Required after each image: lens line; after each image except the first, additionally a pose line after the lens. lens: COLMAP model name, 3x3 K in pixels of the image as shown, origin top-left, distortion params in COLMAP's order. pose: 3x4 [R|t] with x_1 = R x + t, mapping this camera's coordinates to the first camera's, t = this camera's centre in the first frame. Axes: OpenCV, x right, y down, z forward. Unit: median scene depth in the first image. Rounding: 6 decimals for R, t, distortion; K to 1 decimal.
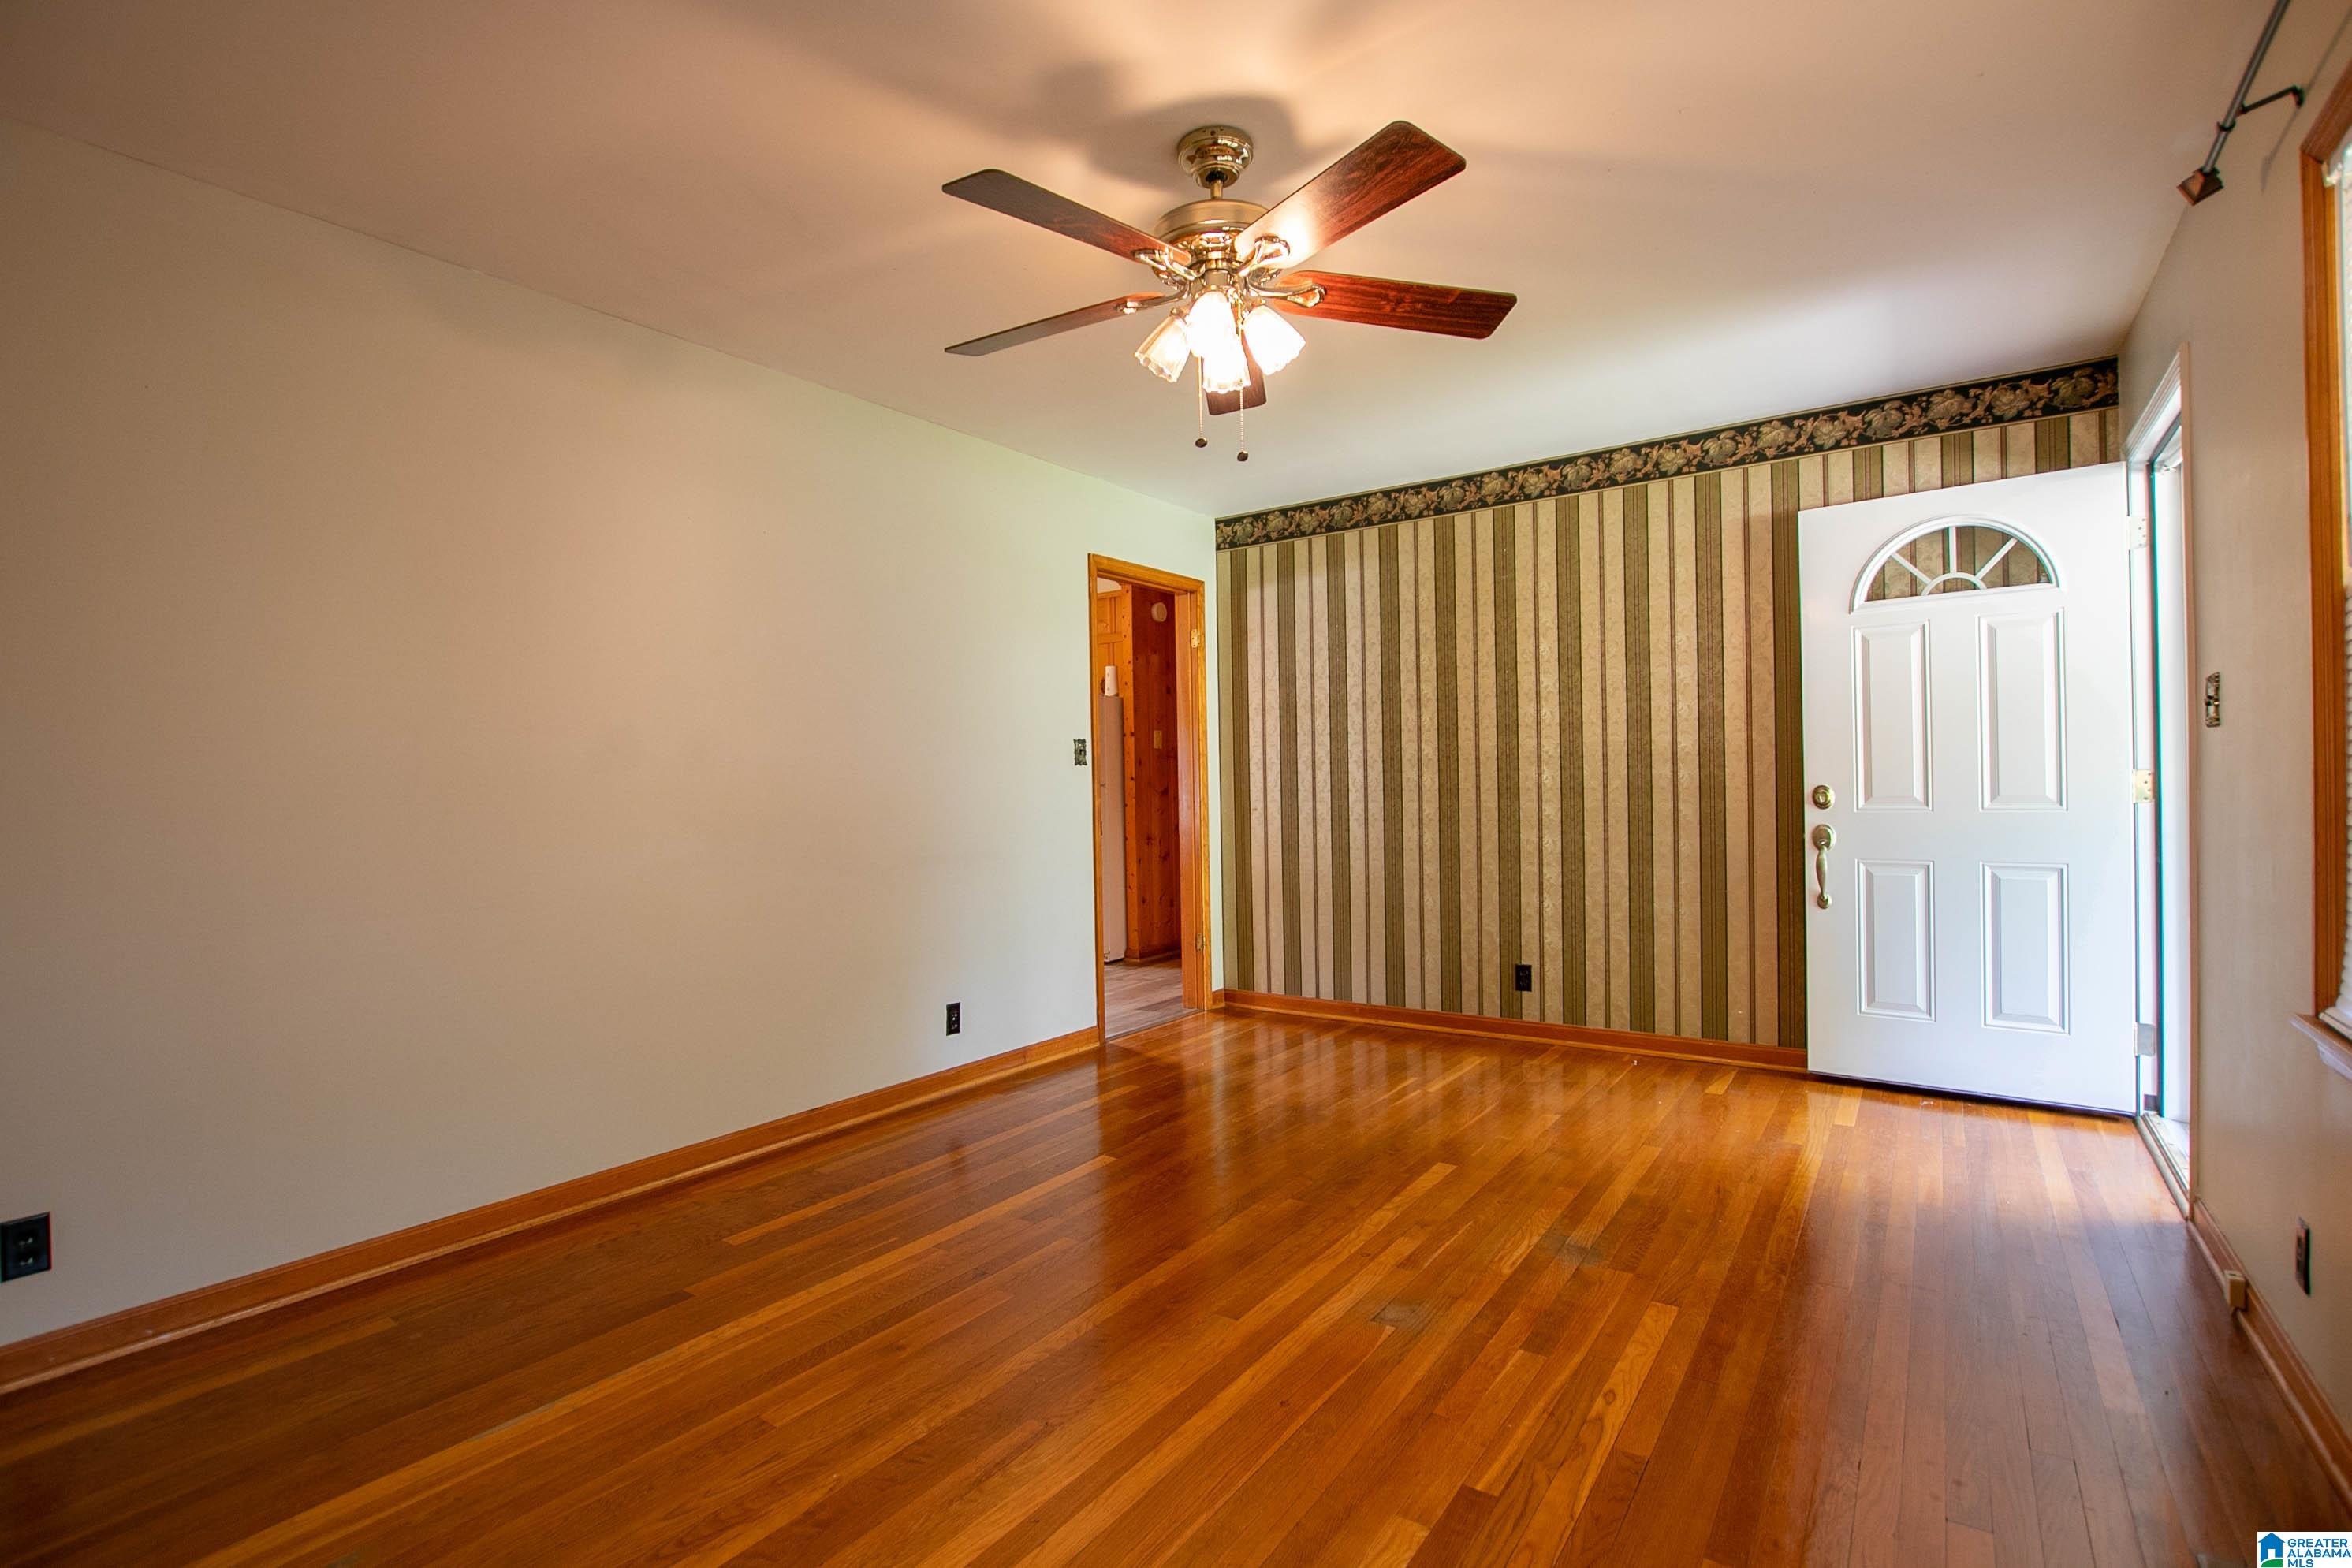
lens RADIAL K [[1092.6, 0, 1164.5], [0, 1092.6, 791.5], [0, 0, 1]] dist [-0.033619, 0.004910]
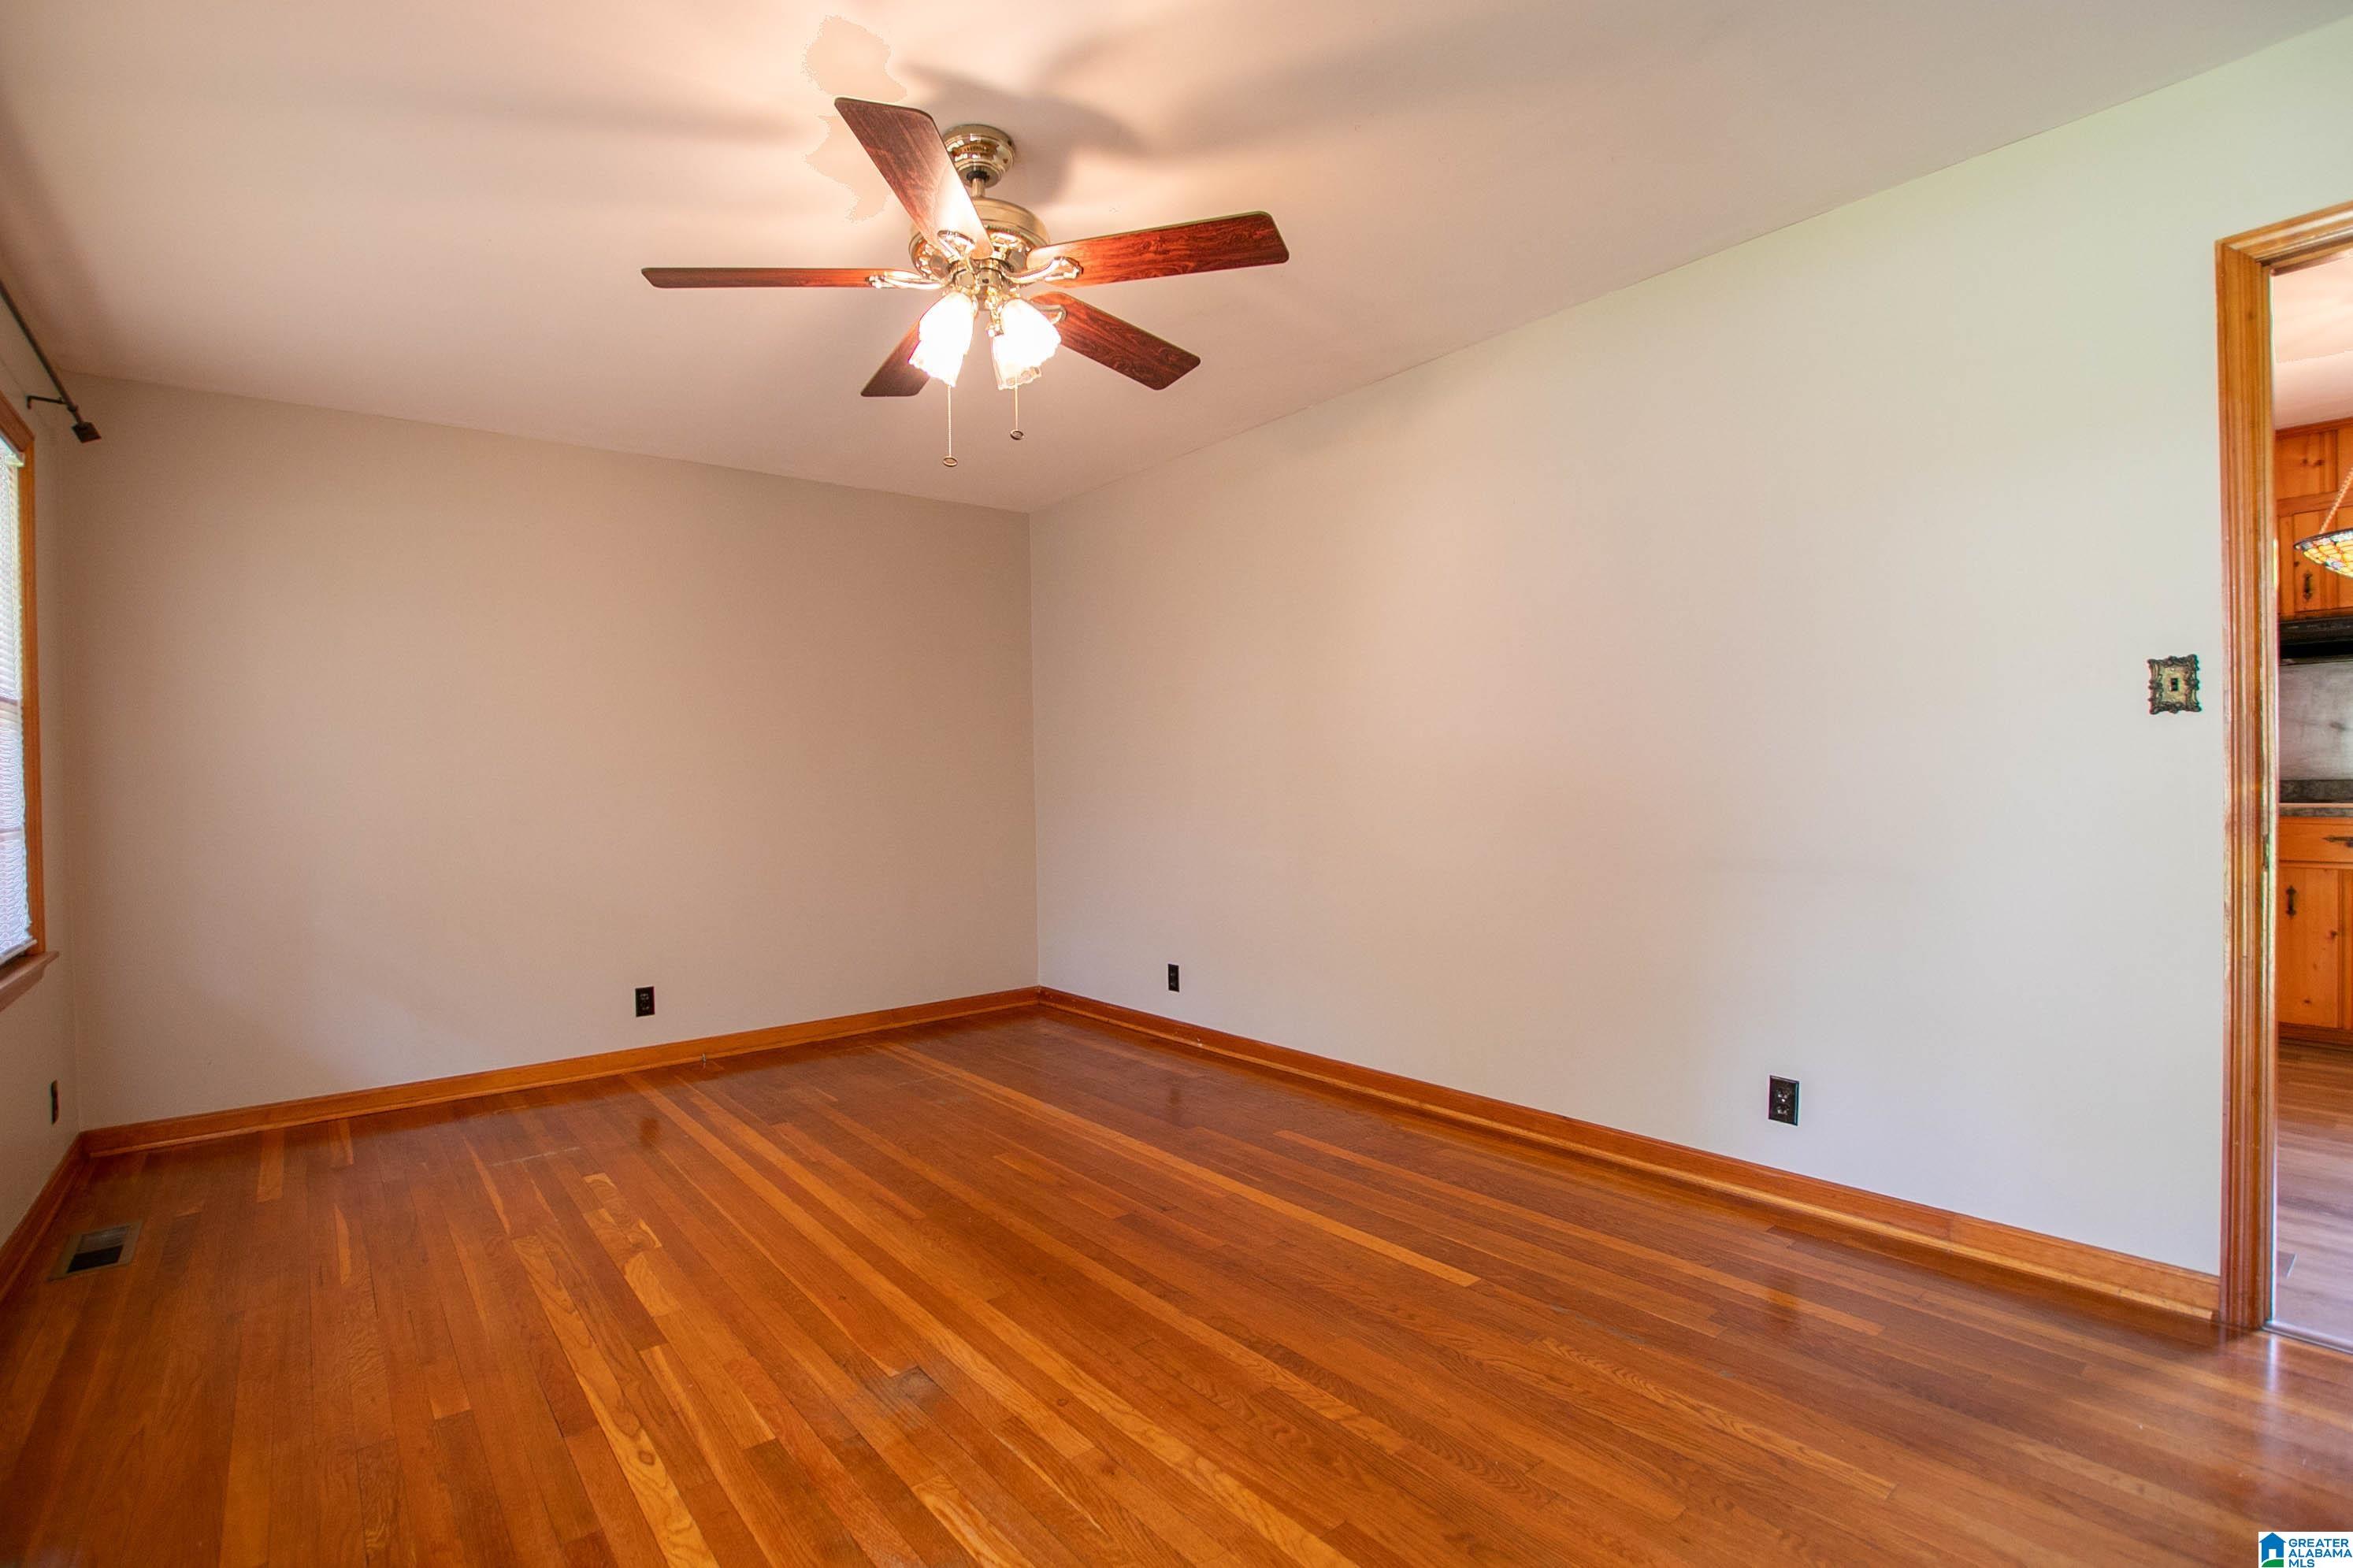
lens RADIAL K [[1093.0, 0, 1165.0], [0, 1093.0, 791.5], [0, 0, 1]] dist [-0.033619, 0.004910]
pose [[-0.270383, 0.037140, -0.962036, 1.003235], [0.019236, 0.999265, 0.033171, -0.028993], [0.962561, -0.009537, -0.270899, 1.457002]]
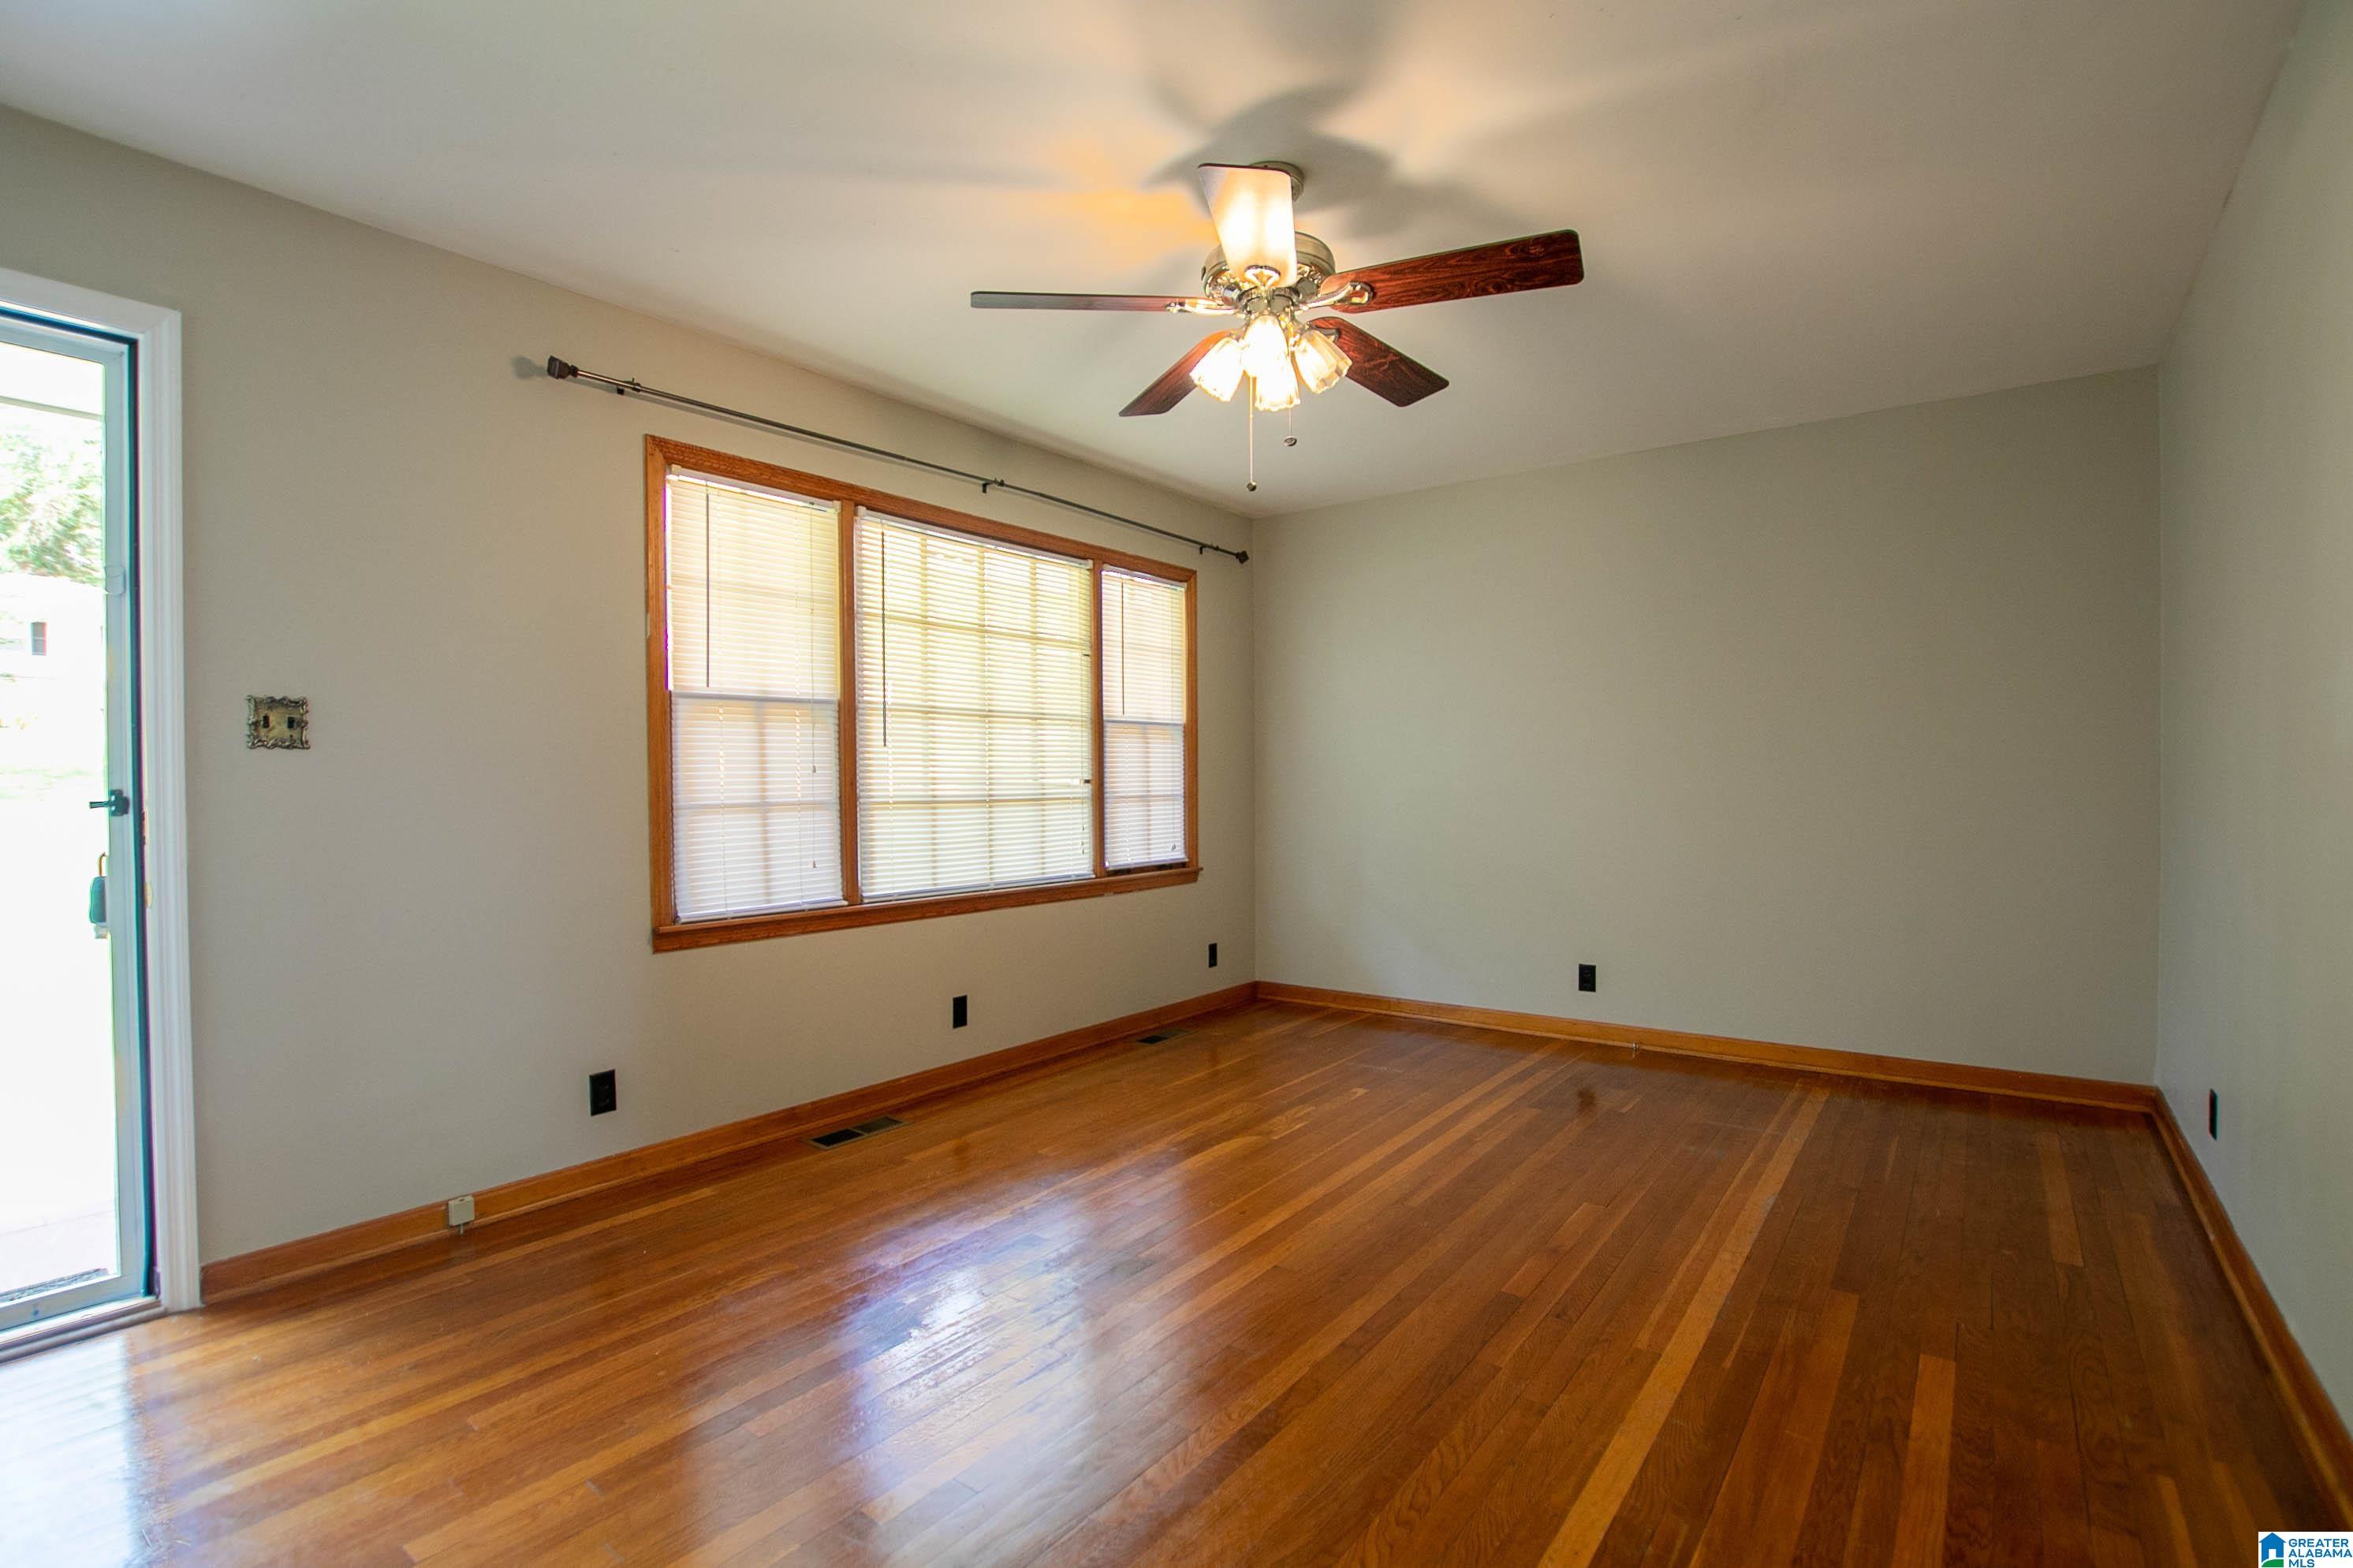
lens RADIAL K [[1093.0, 0, 1165.0], [0, 1093.0, 791.5], [0, 0, 1]] dist [-0.033619, 0.004910]
pose [[-0.999355, 0.025859, 0.024927, 0.142292], [0.026327, 0.999480, 0.018644, -0.021066], [-0.024432, 0.019289, -0.999515, 2.114263]]
